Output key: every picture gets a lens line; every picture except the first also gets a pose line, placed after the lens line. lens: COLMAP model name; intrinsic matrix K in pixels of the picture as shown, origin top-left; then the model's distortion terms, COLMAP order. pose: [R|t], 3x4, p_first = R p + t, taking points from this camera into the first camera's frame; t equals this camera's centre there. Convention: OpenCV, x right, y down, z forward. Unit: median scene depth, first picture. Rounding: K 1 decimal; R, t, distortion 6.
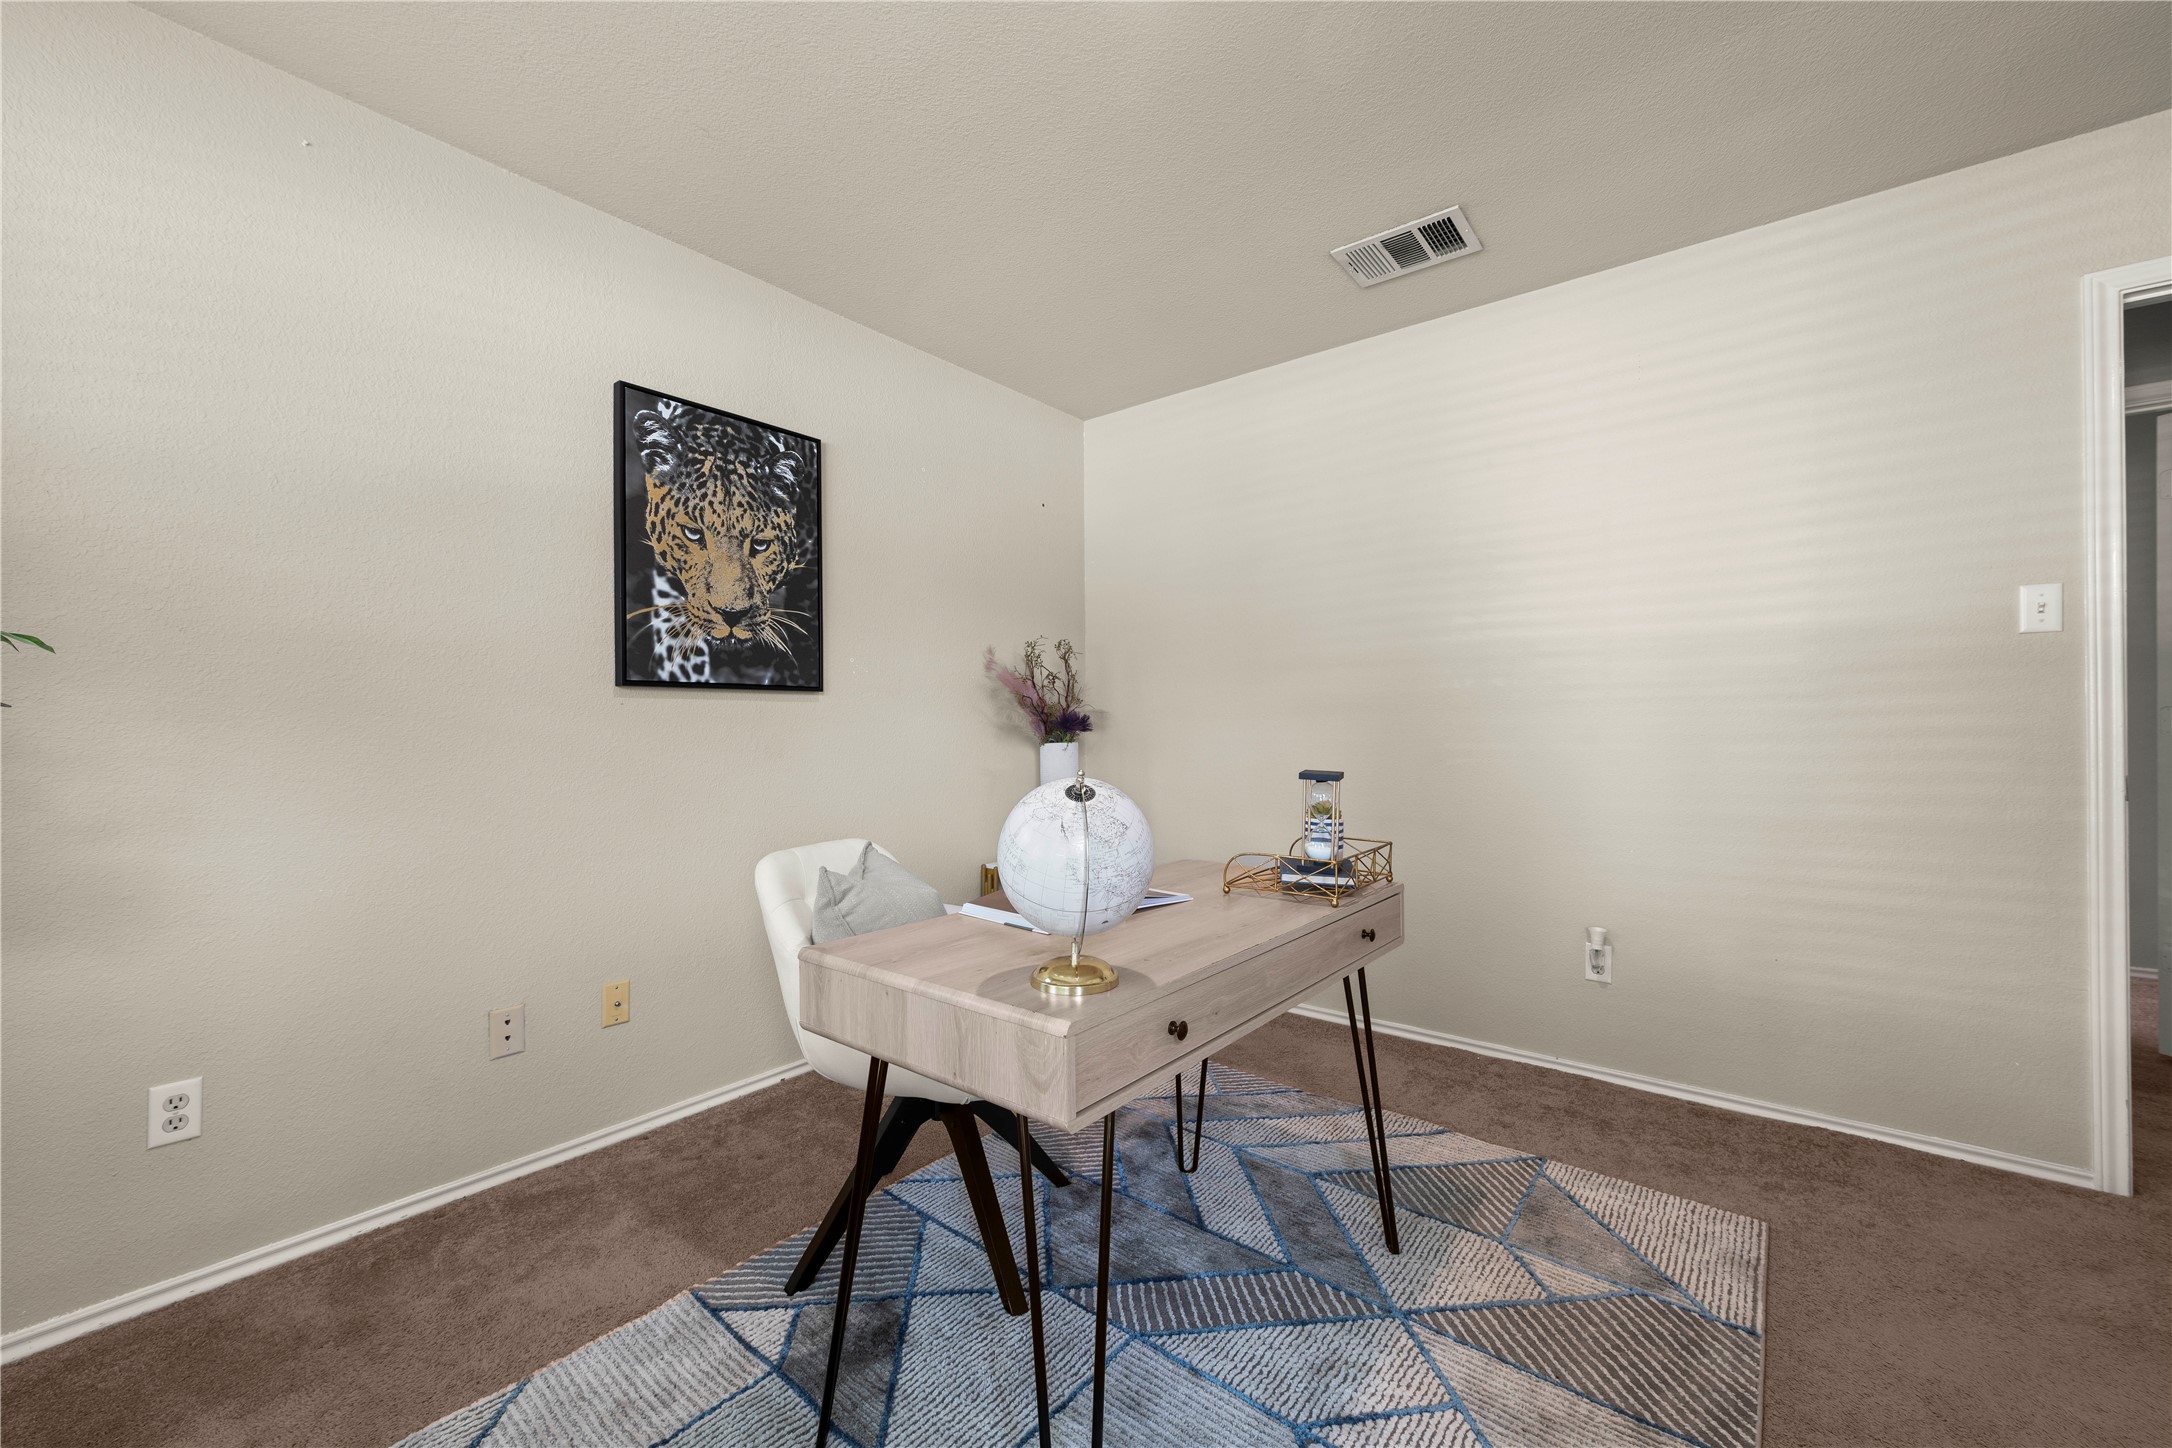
lens RADIAL K [[851.2, 0, 1092.0], [0, 851.2, 724.4], [0, 0, 1]] dist [0.000555, -0.000398]
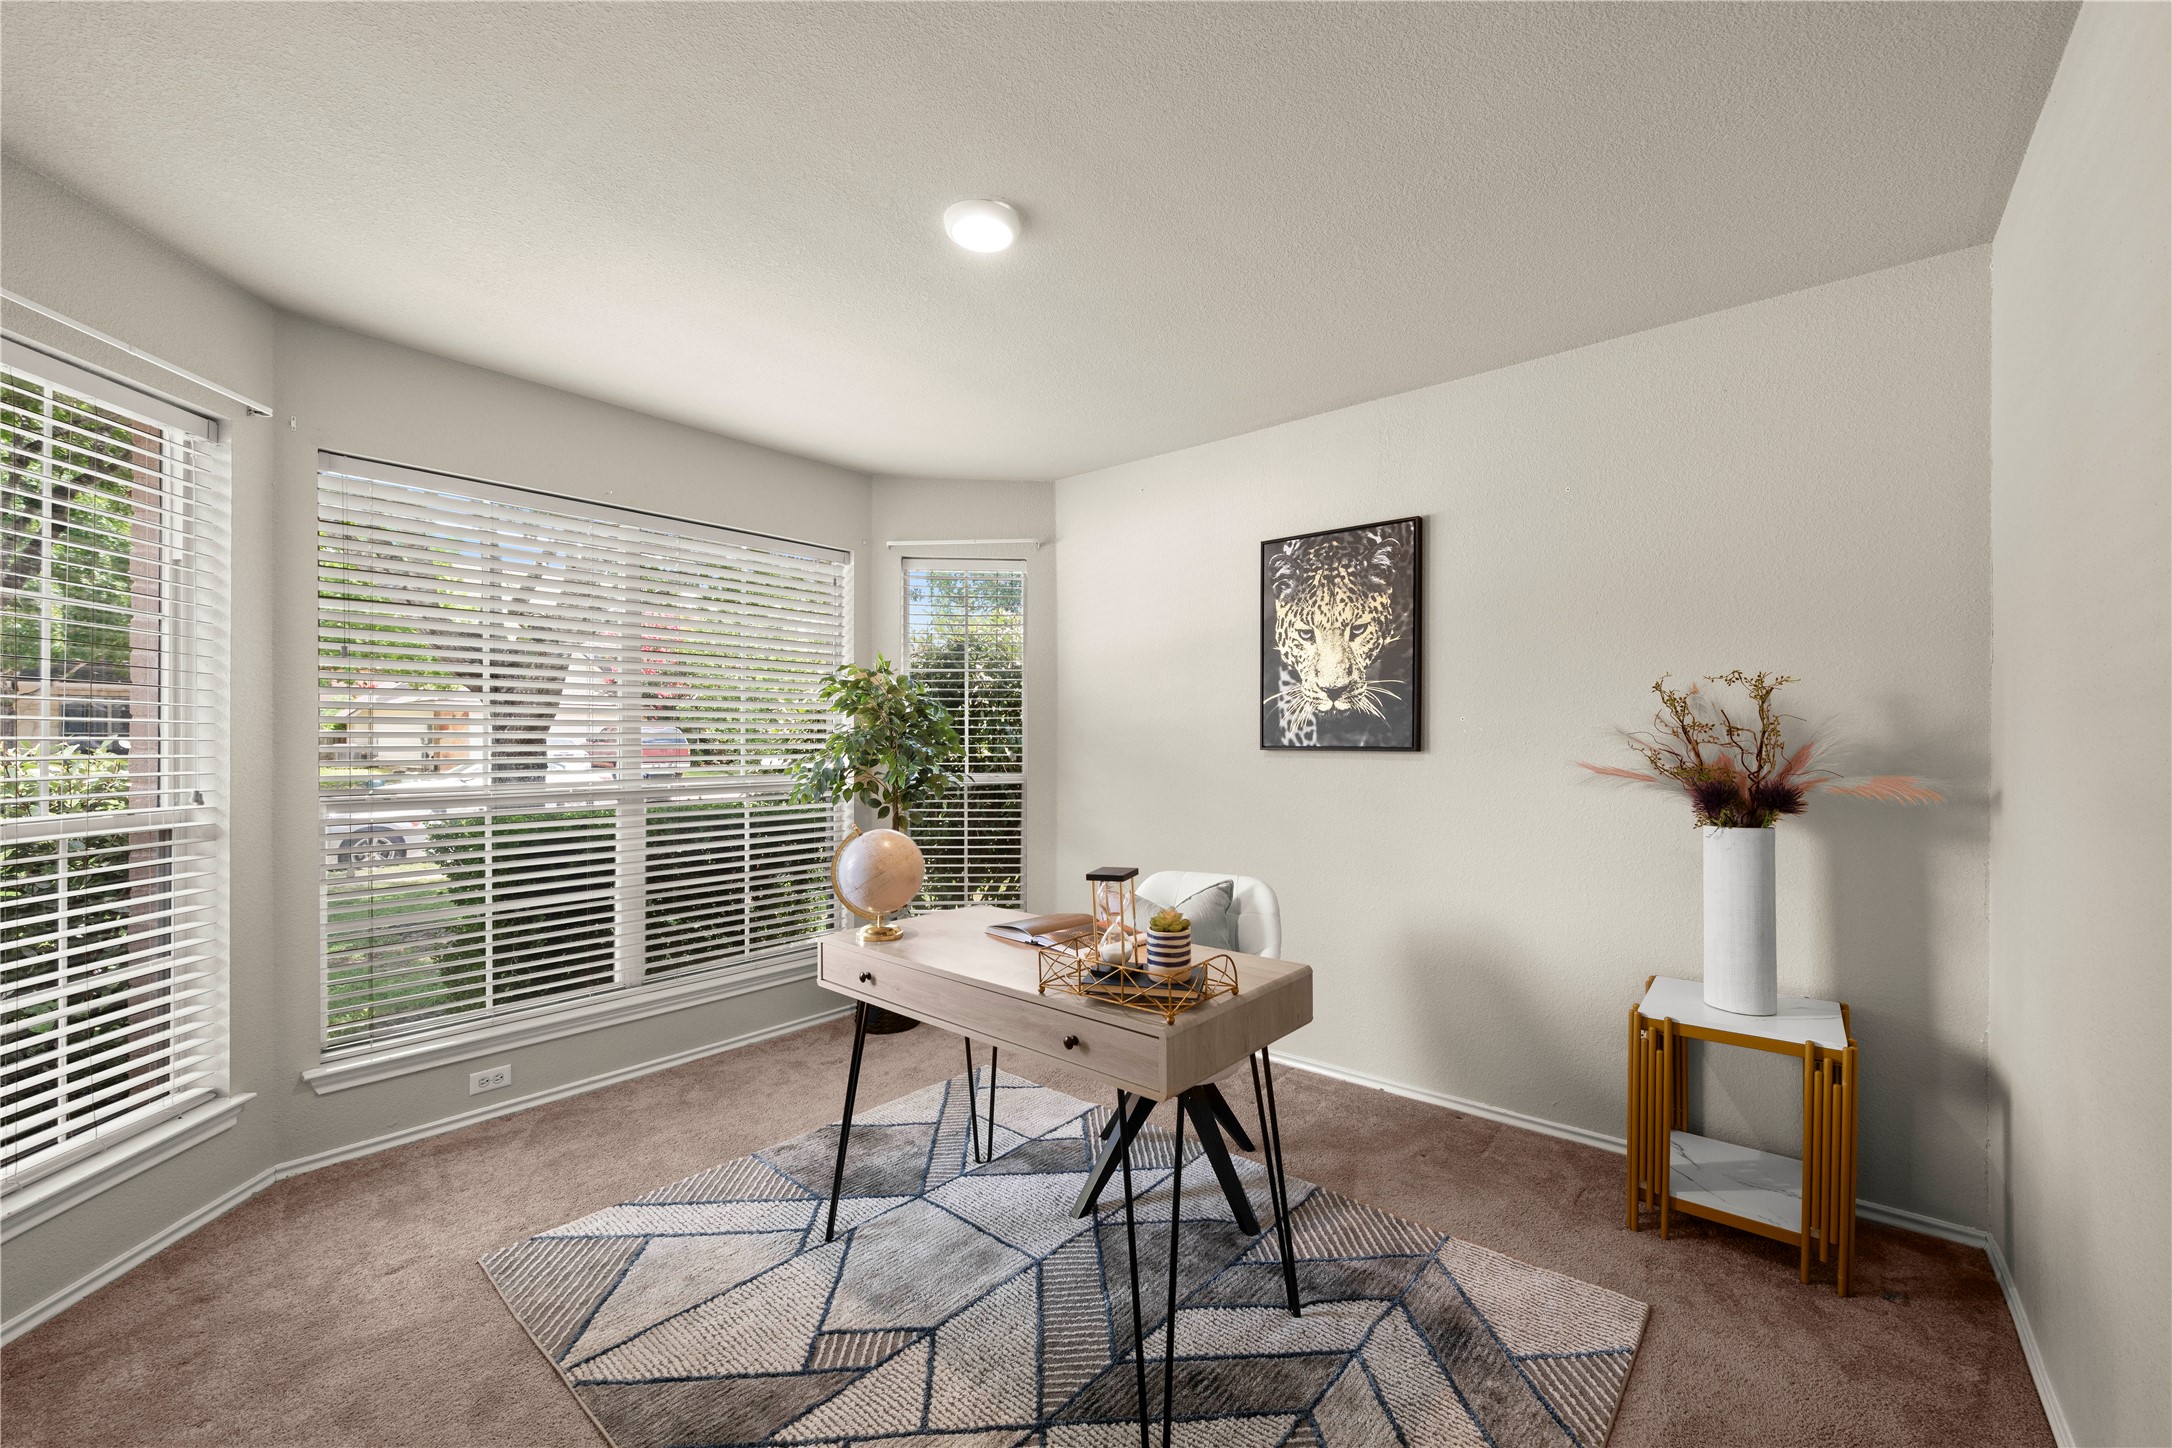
lens RADIAL K [[851.2, 0, 1097.2], [0, 851.2, 740.9], [0, 0, 1]] dist [0.000555, -0.000398]
pose [[-0.013430, 0.007316, -0.999883, 0.857670], [-0.002054, 0.999971, 0.007344, -0.066503], [0.999908, 0.002153, -0.013415, 0.690656]]
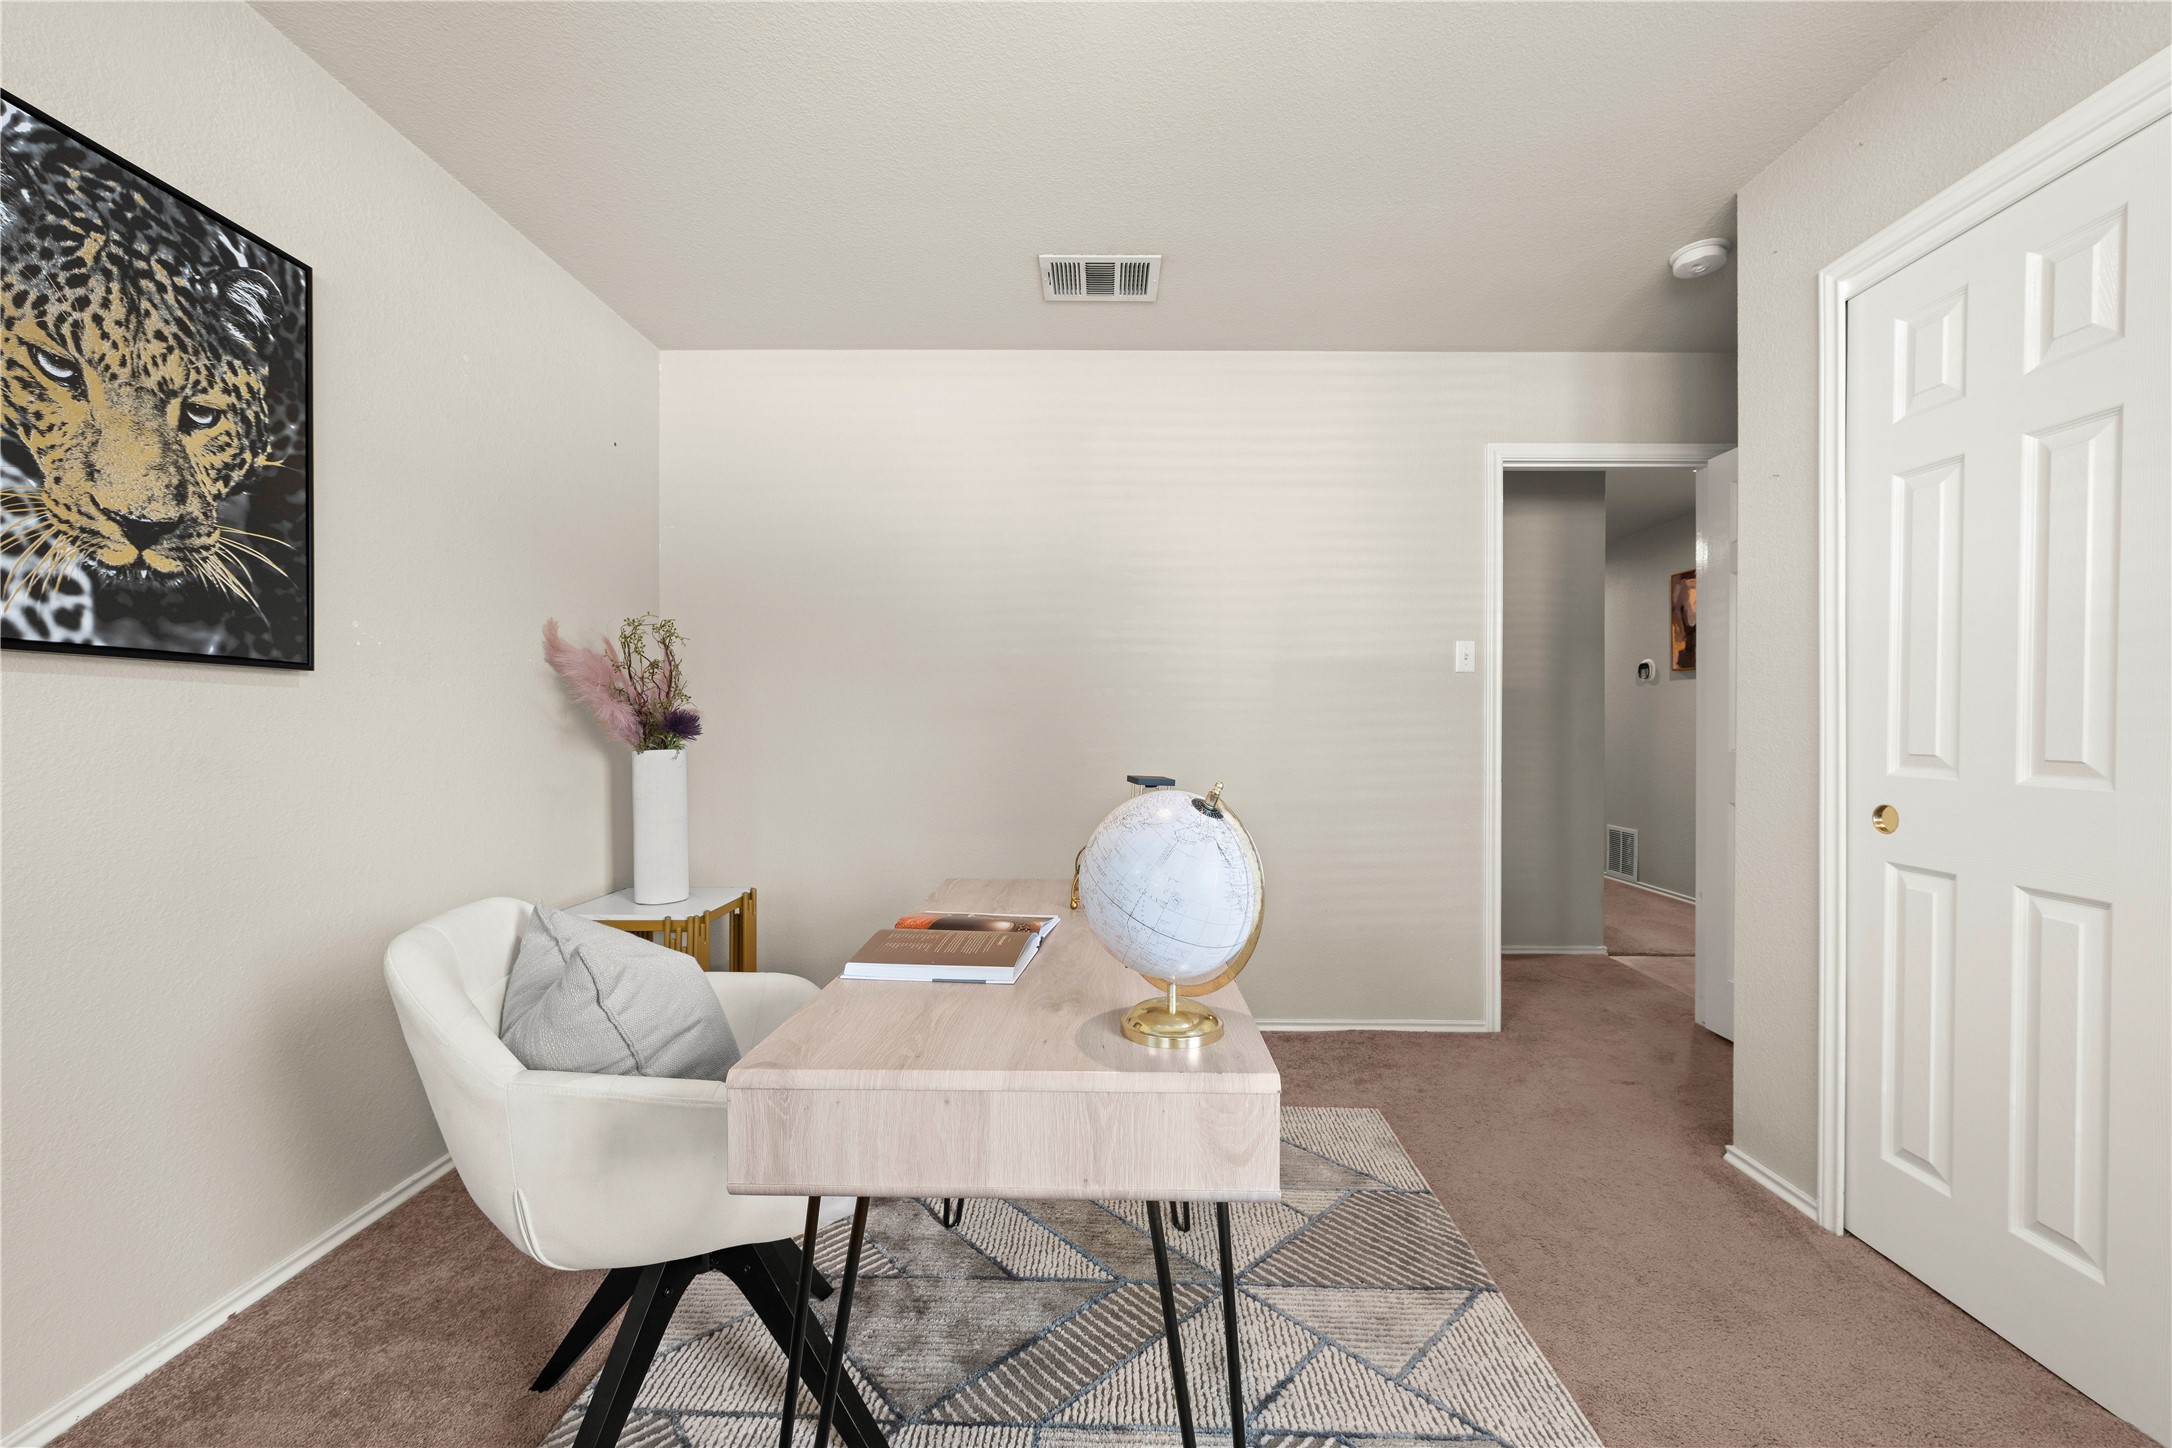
lens RADIAL K [[851.2, 0, 1095.1], [0, 851.2, 729.6], [0, 0, 1]] dist [0.000555, -0.000398]
pose [[0.789050, 0.007143, 0.614288, -0.278531], [-0.008153, 0.999966, -0.001156, 0.001022], [-0.614275, -0.004096, 0.789081, 0.170954]]
